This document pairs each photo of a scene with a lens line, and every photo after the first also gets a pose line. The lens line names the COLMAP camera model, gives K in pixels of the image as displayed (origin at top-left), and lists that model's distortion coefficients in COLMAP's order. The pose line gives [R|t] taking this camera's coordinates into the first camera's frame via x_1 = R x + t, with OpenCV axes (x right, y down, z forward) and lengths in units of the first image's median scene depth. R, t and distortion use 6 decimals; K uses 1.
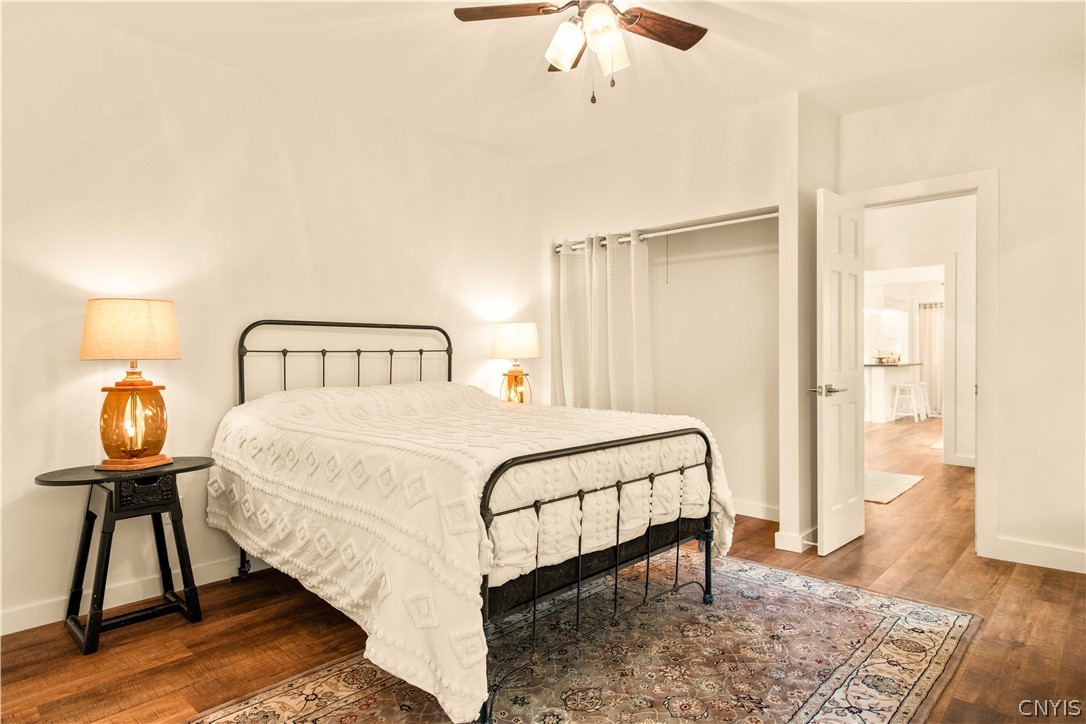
lens RADIAL K [[602.3, 0, 545.3], [0, 602.3, 357.0], [0, 0, 1]] dist [0.014739, -0.010504]
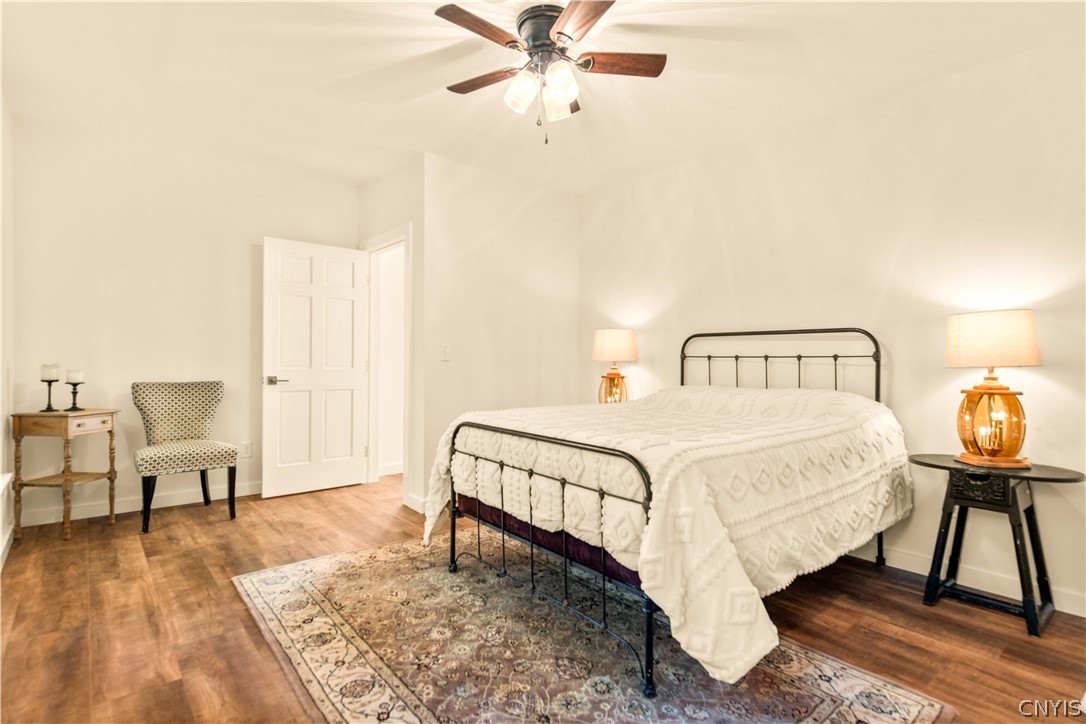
lens RADIAL K [[524.8, 0, 546.7], [0, 524.8, 360.1], [0, 0, 1]] dist [-0.019170, -0.000173]
pose [[-0.102462, 0.001831, -0.994735, 0.642014], [-0.008051, 0.999964, 0.002670, -0.002459], [0.994704, 0.008282, -0.102443, 0.653728]]
